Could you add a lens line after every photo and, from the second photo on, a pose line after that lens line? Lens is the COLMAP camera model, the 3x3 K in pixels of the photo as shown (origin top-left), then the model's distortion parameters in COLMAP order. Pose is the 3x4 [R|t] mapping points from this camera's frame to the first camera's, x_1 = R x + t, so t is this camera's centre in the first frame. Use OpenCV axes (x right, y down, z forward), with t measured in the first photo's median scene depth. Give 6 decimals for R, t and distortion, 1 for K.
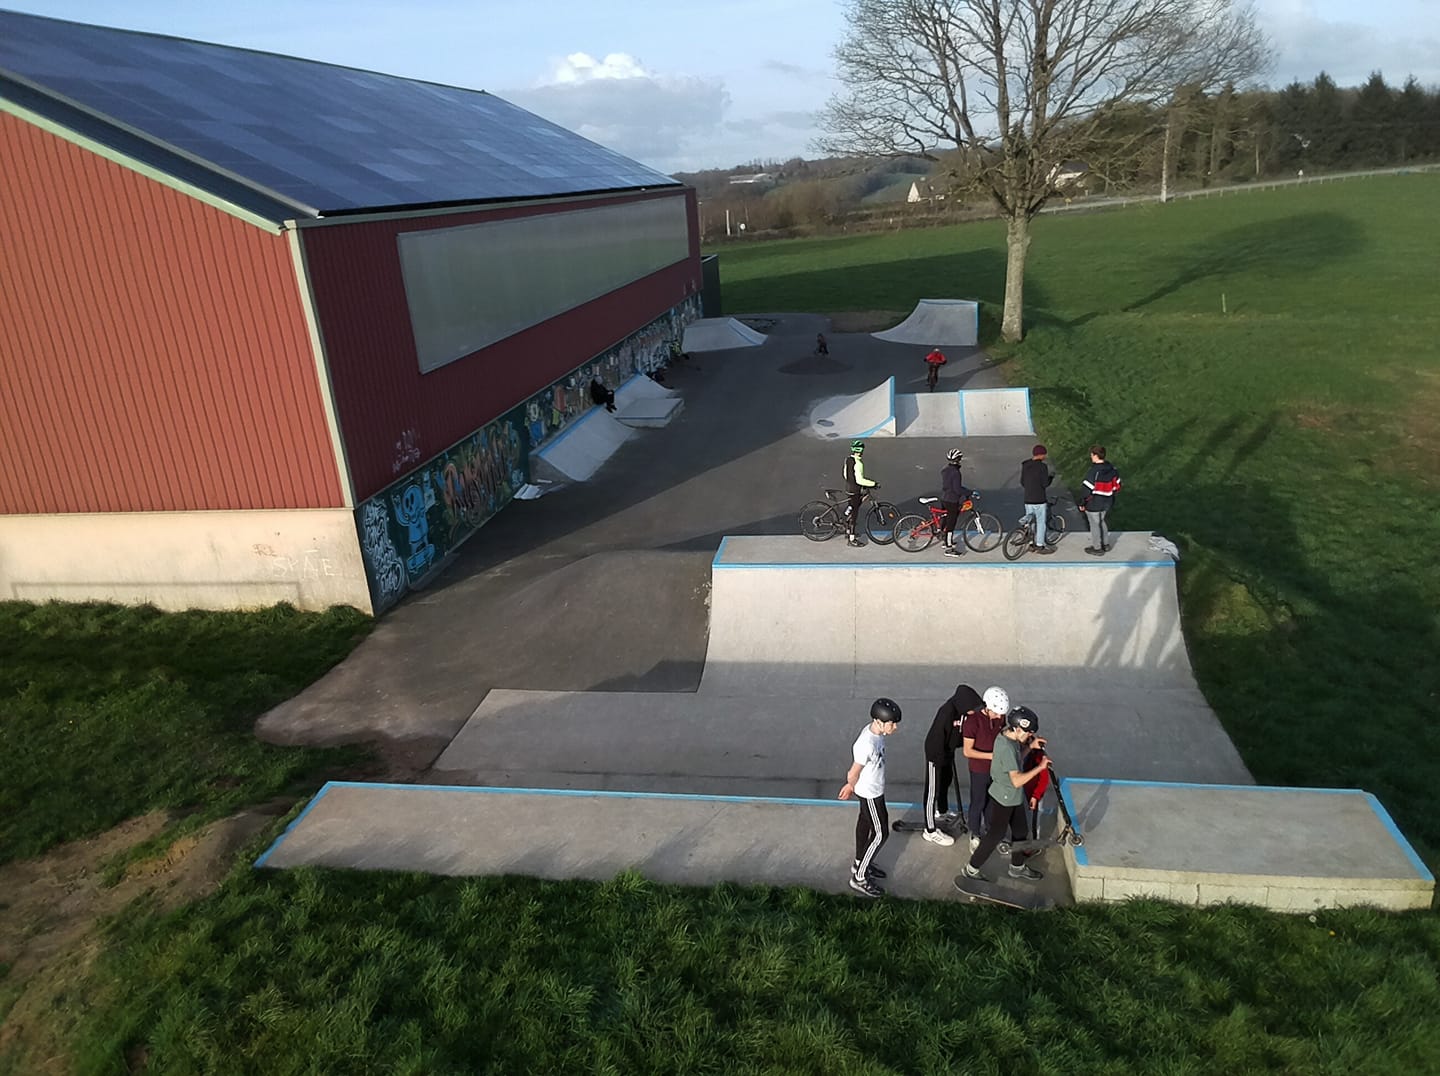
lens RADIAL K [[1031.6, 0, 719.7], [0, 1031.6, 537.6], [0, 0, 1]] dist [-0.011564, -0.000689]
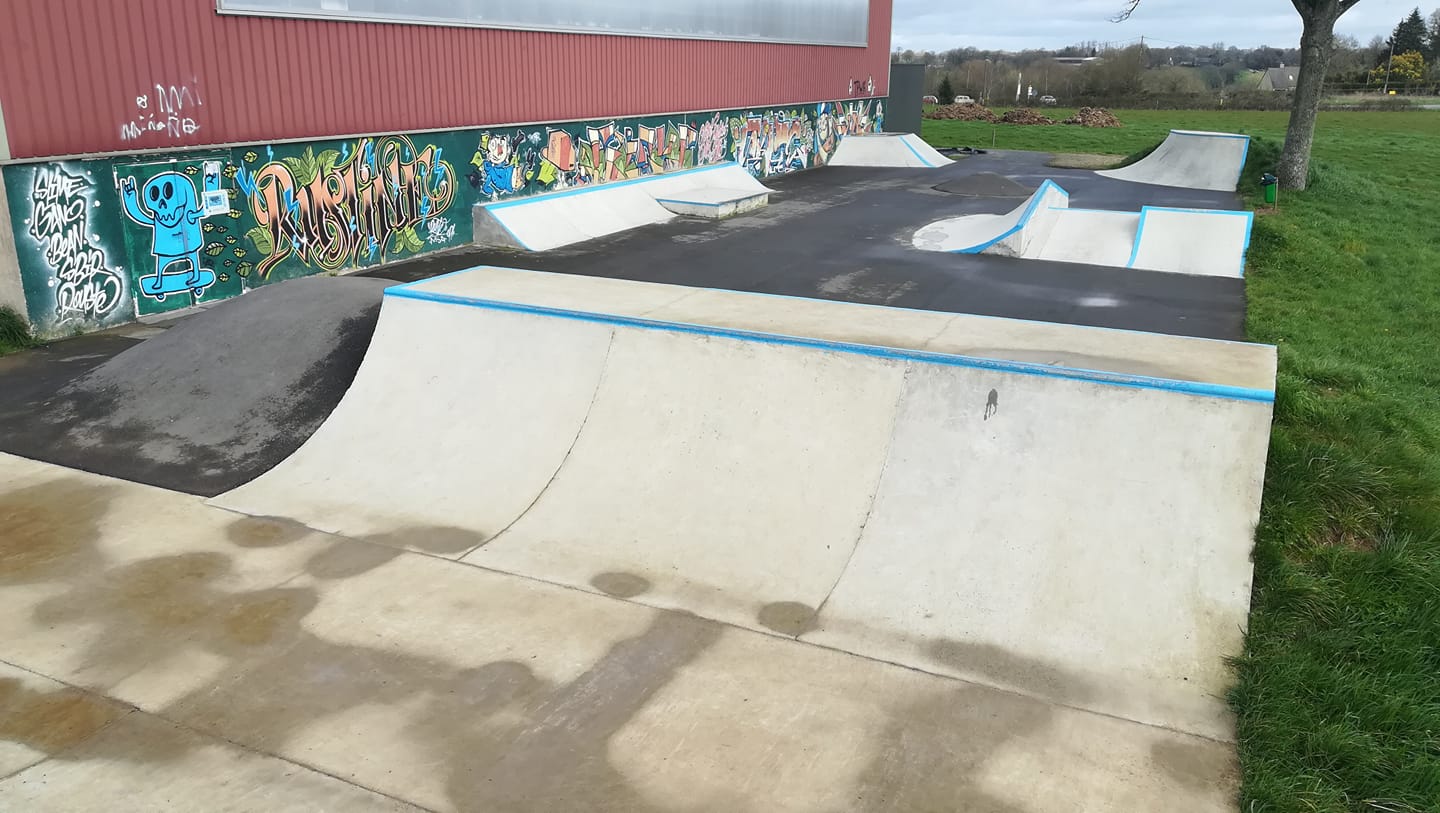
lens RADIAL K [[1120.7, 0, 718.6], [0, 1120.7, 404.4], [0, 0, 1]] dist [0.011669, -0.005647]
pose [[0.958550, 0.155895, -0.238493, 0.244131], [-0.163860, 0.986387, -0.013816, 0.051722], [0.233093, 0.052323, 0.971046, 0.378177]]
